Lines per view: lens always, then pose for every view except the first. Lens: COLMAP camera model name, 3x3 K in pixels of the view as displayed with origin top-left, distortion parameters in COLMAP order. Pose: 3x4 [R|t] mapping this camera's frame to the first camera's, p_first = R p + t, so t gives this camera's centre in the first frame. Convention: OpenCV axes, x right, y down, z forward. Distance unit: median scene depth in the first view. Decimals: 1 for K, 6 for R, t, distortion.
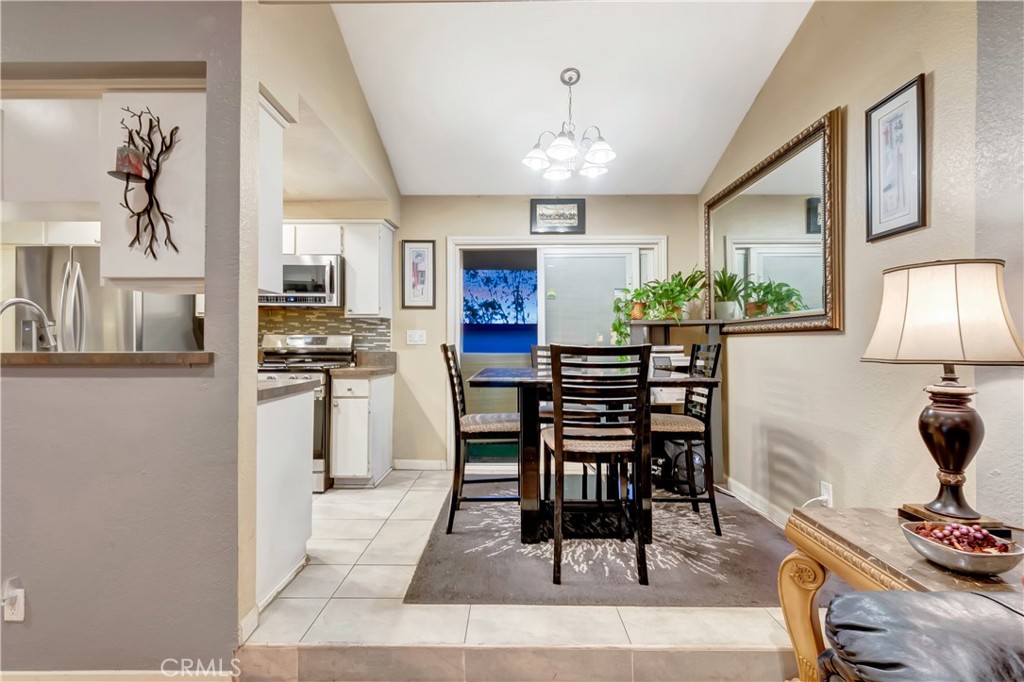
lens RADIAL K [[463.8, 0, 511.0], [0, 463.8, 347.5], [0, 0, 1]] dist [-0.008887, 0.000923]
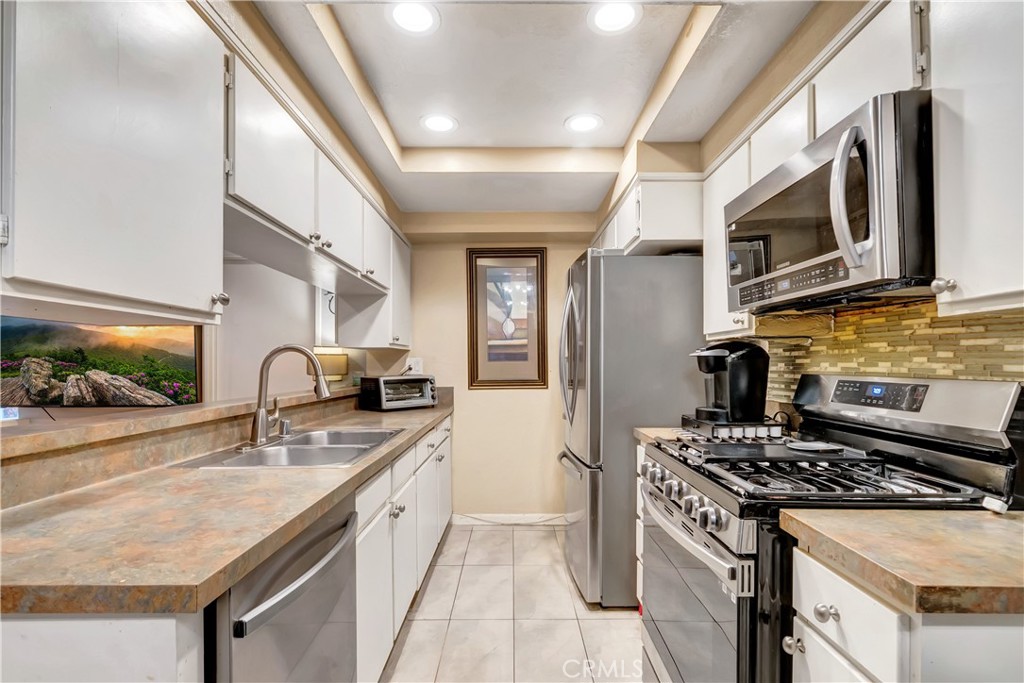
lens RADIAL K [[463.8, 0, 507.7], [0, 463.8, 351.1], [0, 0, 1]] dist [-0.008887, 0.000923]
pose [[-0.004039, -0.037861, -0.999275, -0.099026], [0.003417, 0.999277, -0.037875, -0.036498], [0.999986, -0.003567, -0.003907, 0.757178]]
